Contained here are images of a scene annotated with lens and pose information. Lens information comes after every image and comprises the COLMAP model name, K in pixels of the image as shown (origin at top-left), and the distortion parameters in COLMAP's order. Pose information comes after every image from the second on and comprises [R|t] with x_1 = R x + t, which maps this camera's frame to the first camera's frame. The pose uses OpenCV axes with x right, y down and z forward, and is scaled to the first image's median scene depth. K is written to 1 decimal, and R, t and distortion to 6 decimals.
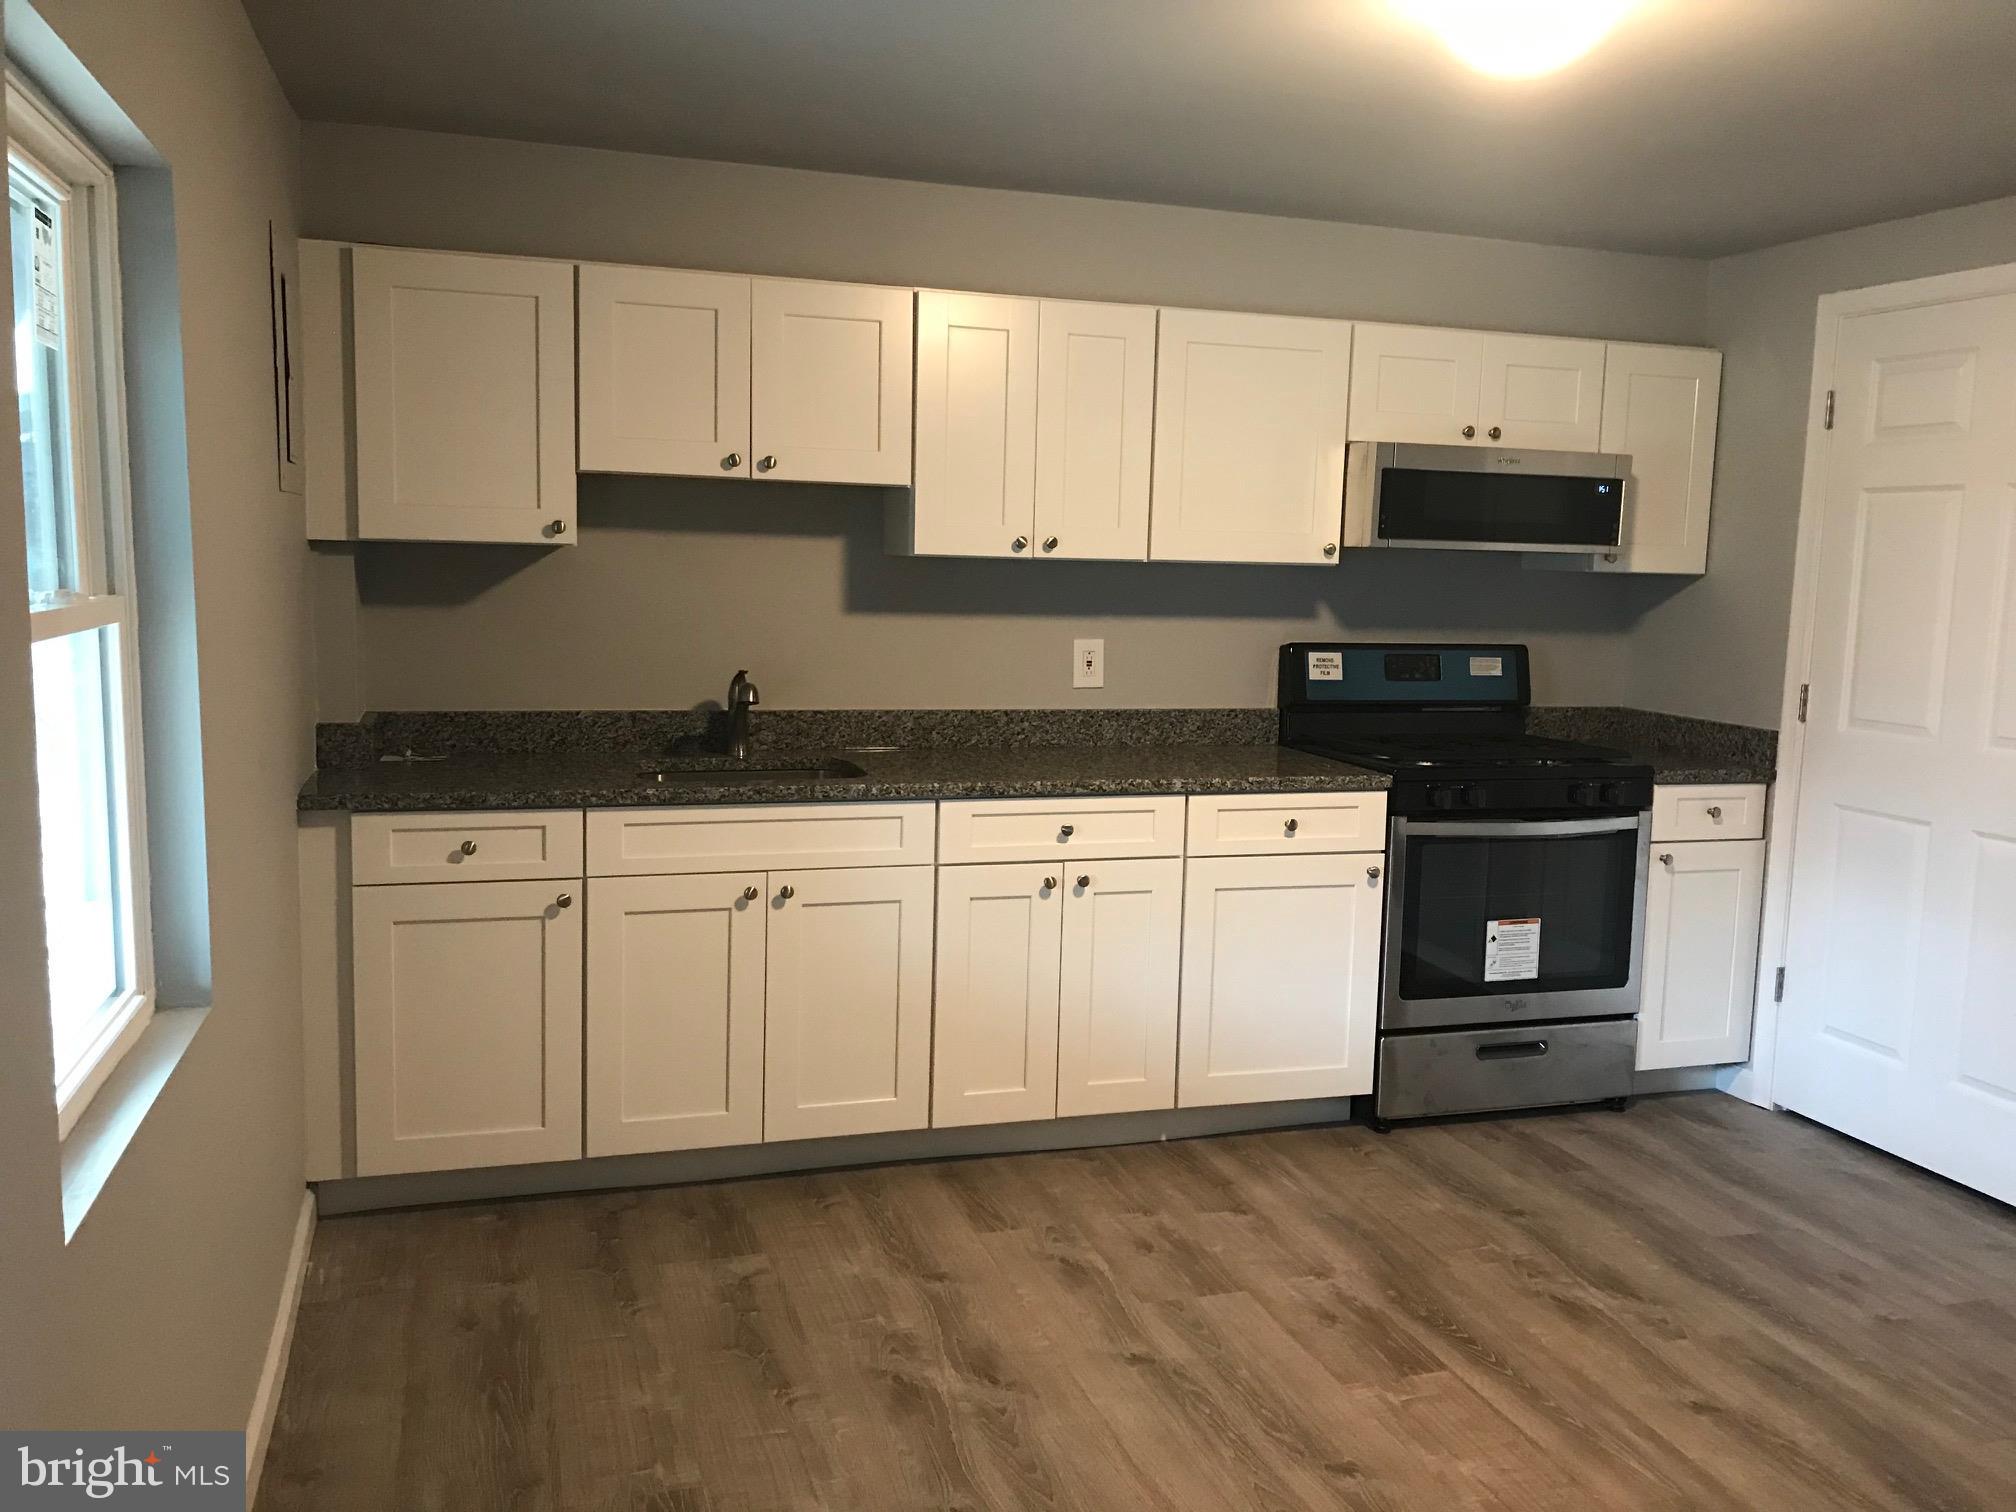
lens RADIAL K [[1653.8, 0, 1007.2], [0, 1653.8, 772.3], [0, 0, 1]] dist [0.013620, 0.022203]
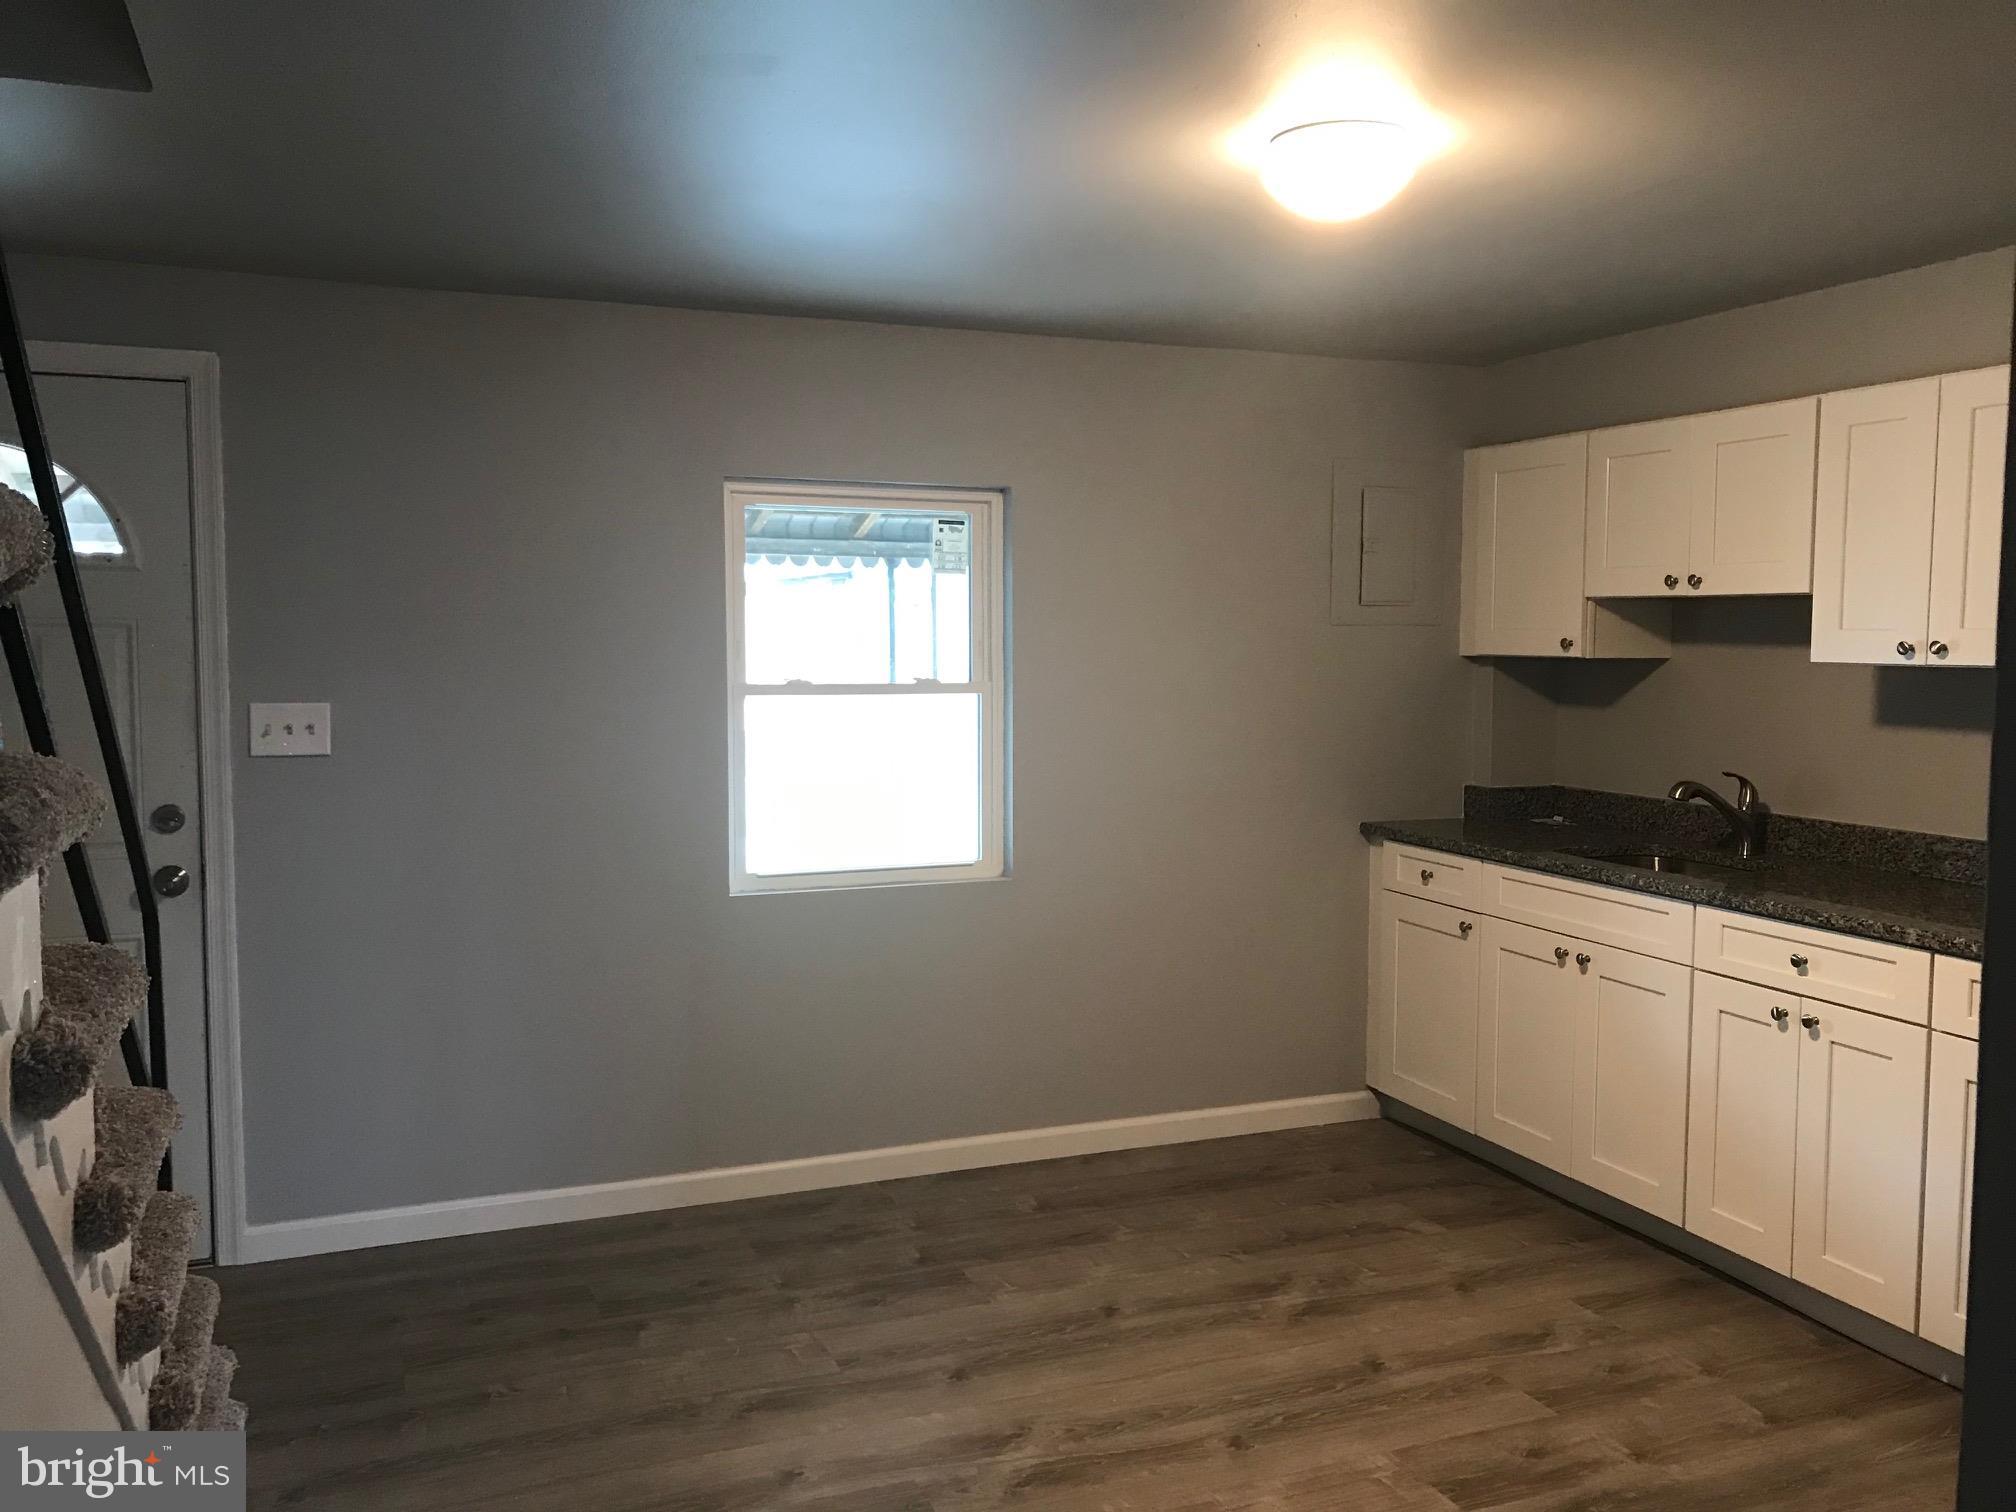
lens RADIAL K [[1653.8, 0, 1017.0], [0, 1653.8, 757.6], [0, 0, 1]] dist [0.013620, 0.022203]
pose [[0.082156, 0.054003, -0.995155, 0.987920], [-0.132377, 0.990275, 0.042809, -0.063804], [0.987789, 0.128219, 0.088506, 0.508895]]
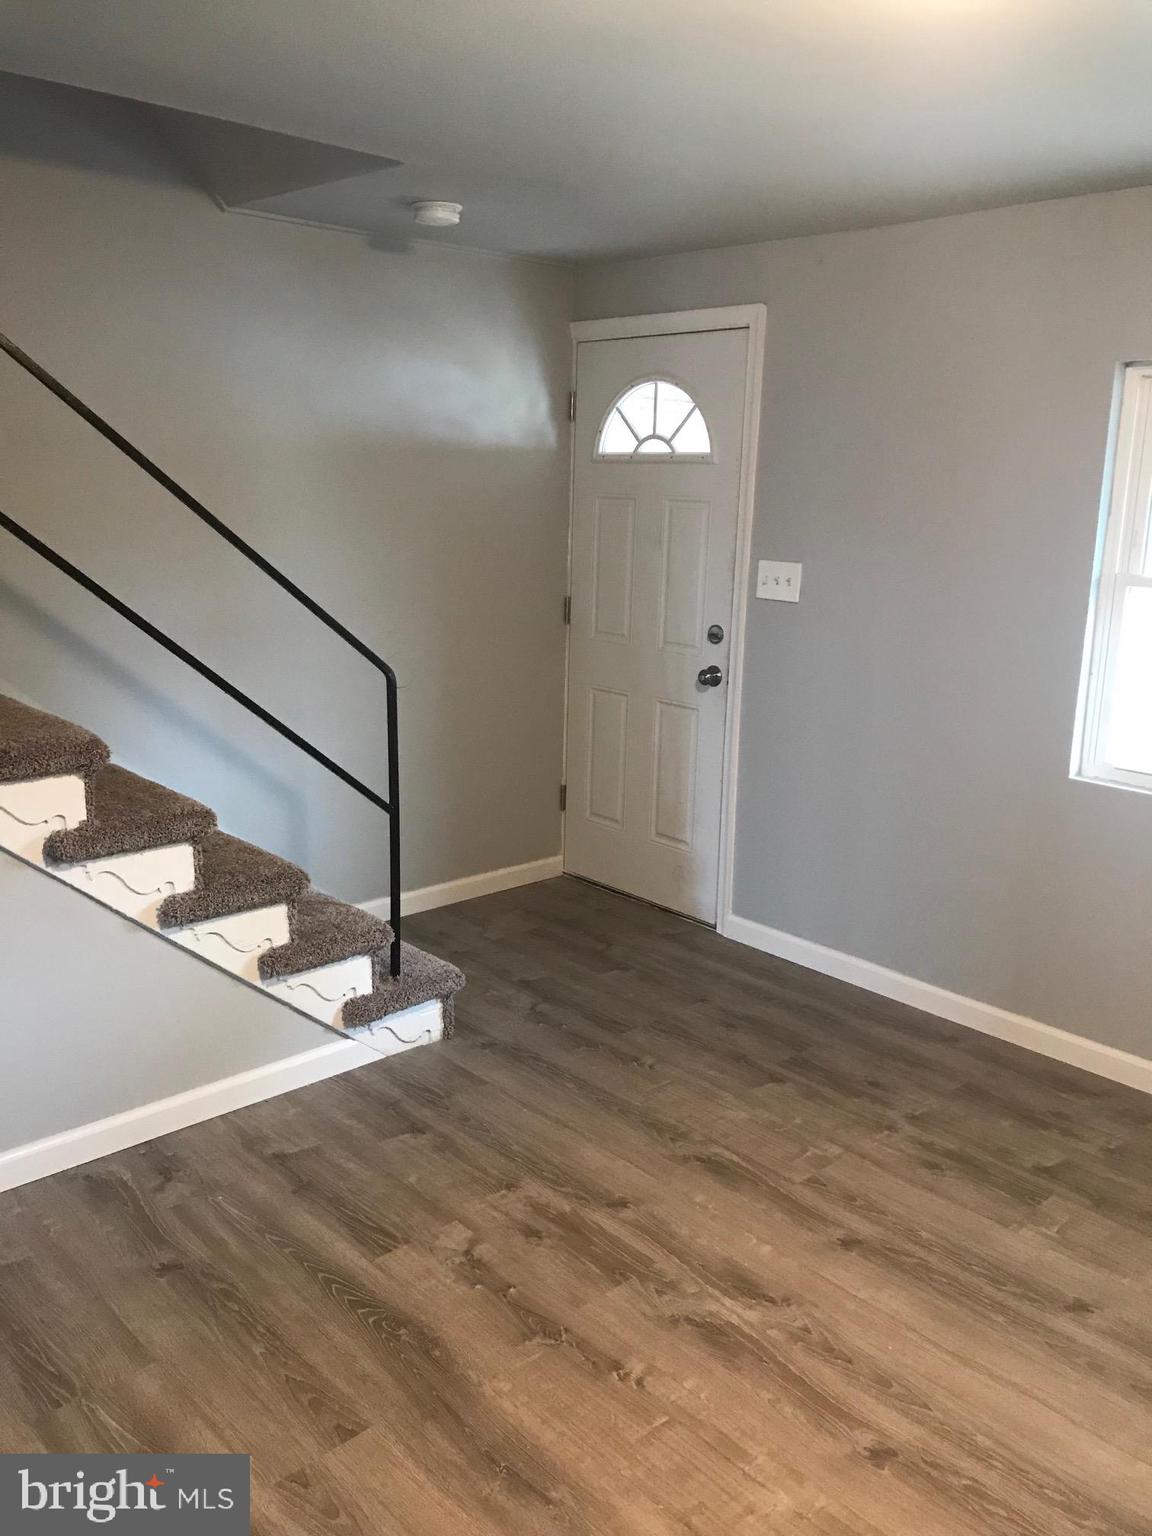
lens RADIAL K [[1260.0, 0, 581.9], [0, 1260.0, 753.5], [0, 0, 1]] dist [0.013620, 0.022203]
pose [[-0.901224, 0.047205, -0.430774, 0.513619], [-0.103423, 0.941897, 0.319584, -0.175162], [0.420831, 0.332569, -0.843978, 1.089460]]
